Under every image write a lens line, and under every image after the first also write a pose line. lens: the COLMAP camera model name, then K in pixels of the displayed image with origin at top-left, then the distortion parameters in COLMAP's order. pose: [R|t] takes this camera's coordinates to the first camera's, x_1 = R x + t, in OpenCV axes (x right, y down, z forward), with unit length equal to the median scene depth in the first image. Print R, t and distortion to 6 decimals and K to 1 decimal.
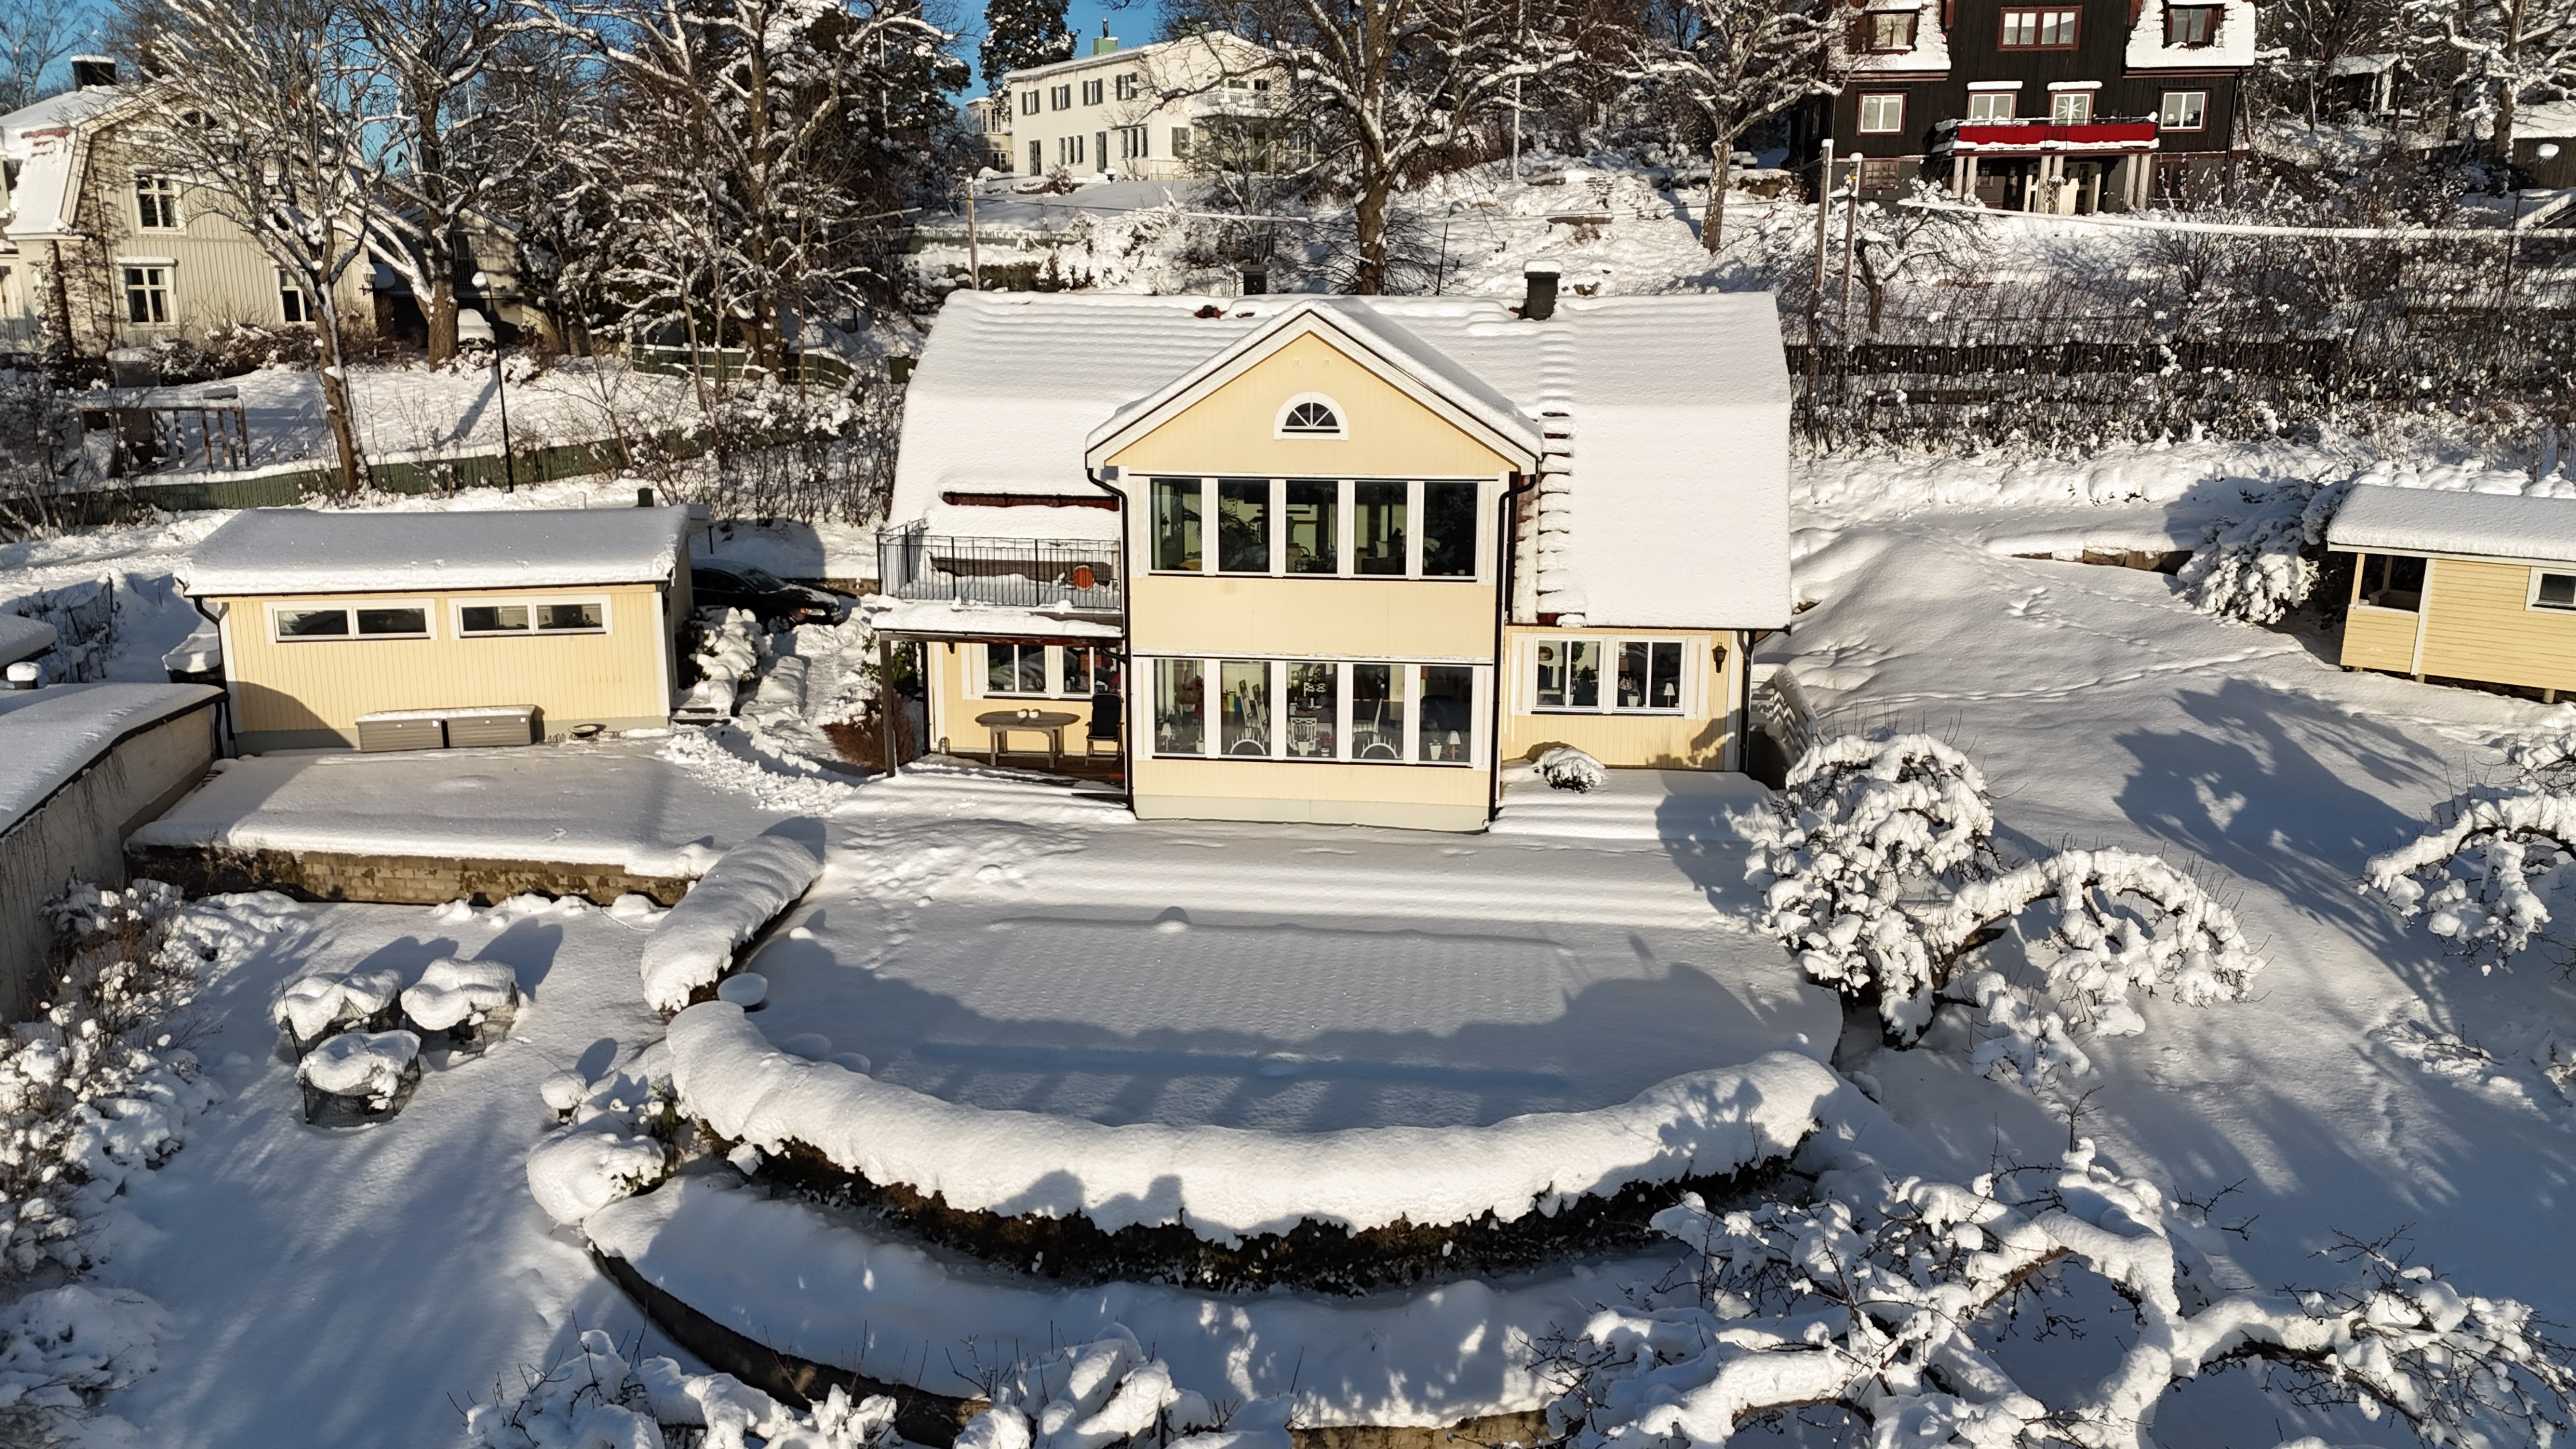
lens RADIAL K [[1828.5, 0, 1261.7], [0, 1828.5, 704.8], [0, 0, 1]] dist [0.064750, -0.051053]
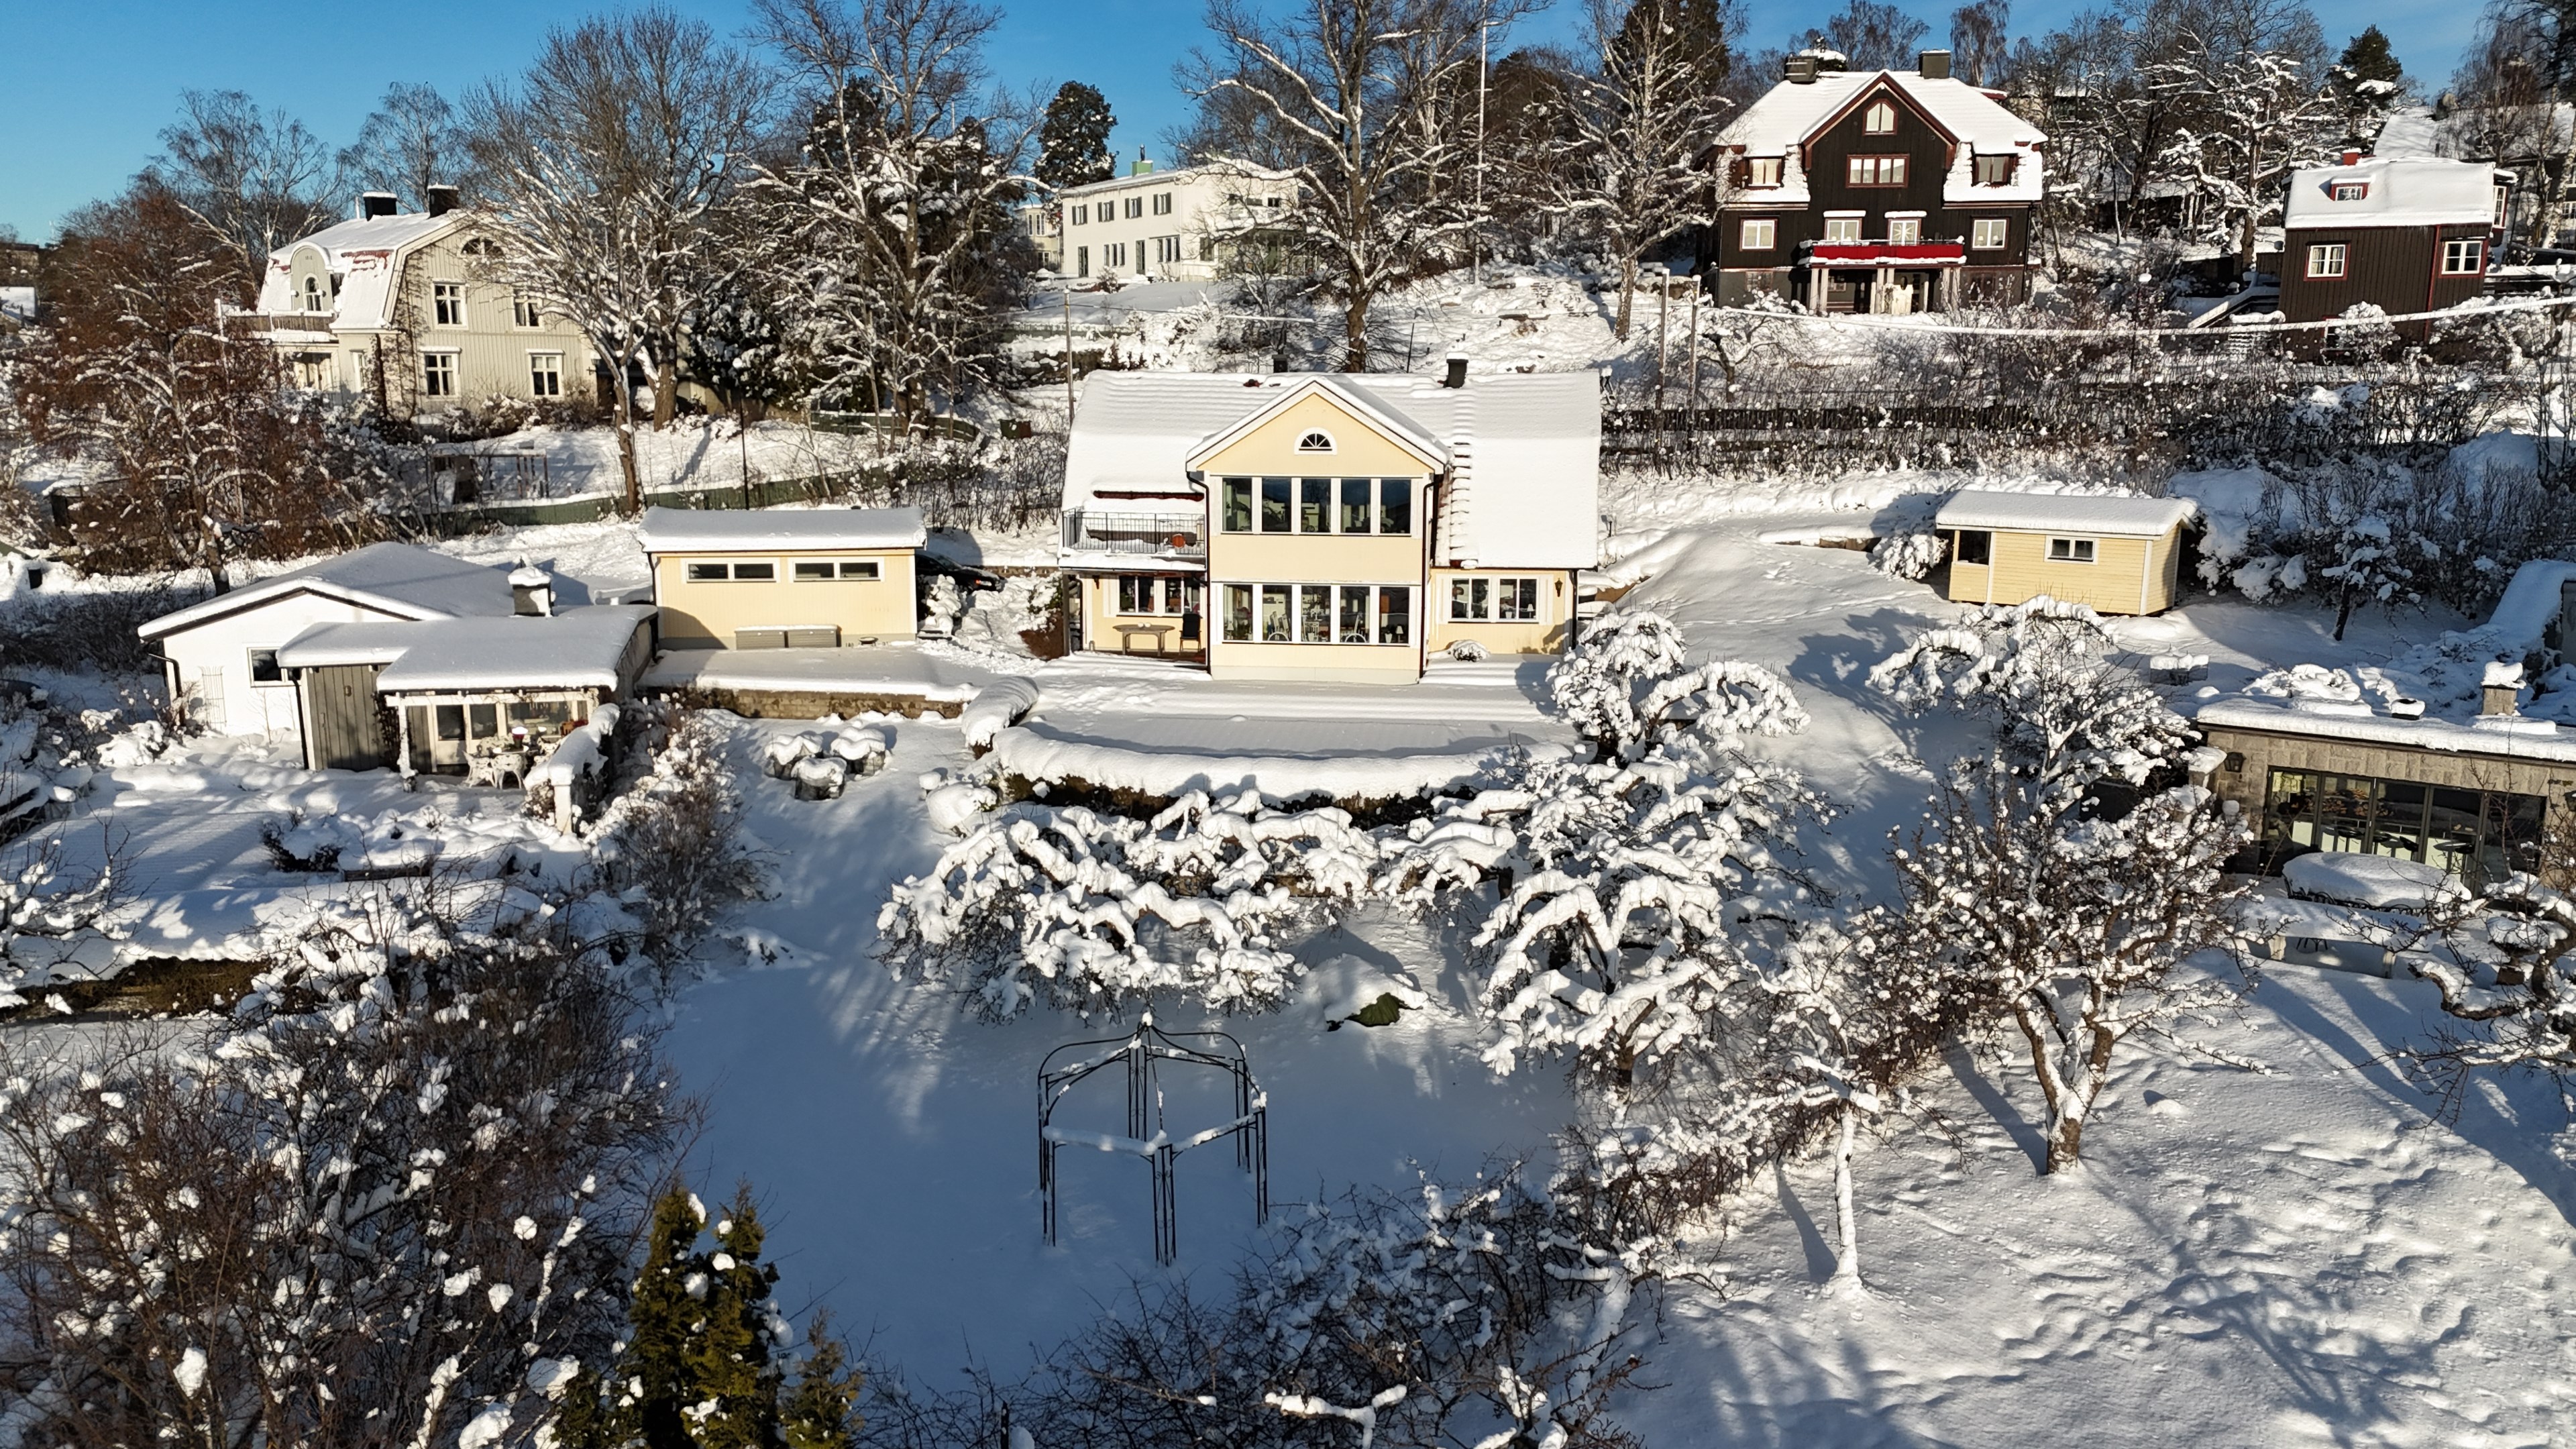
lens RADIAL K [[1828.5, 0, 1265.1], [0, 1828.5, 711.6], [0, 0, 1]] dist [0.064750, -0.051053]
pose [[1.000000, 0.000326, -0.000155, -0.014099], [-0.000332, 0.999261, -0.038444, 0.113769], [0.000142, 0.038444, 0.999261, -0.499968]]
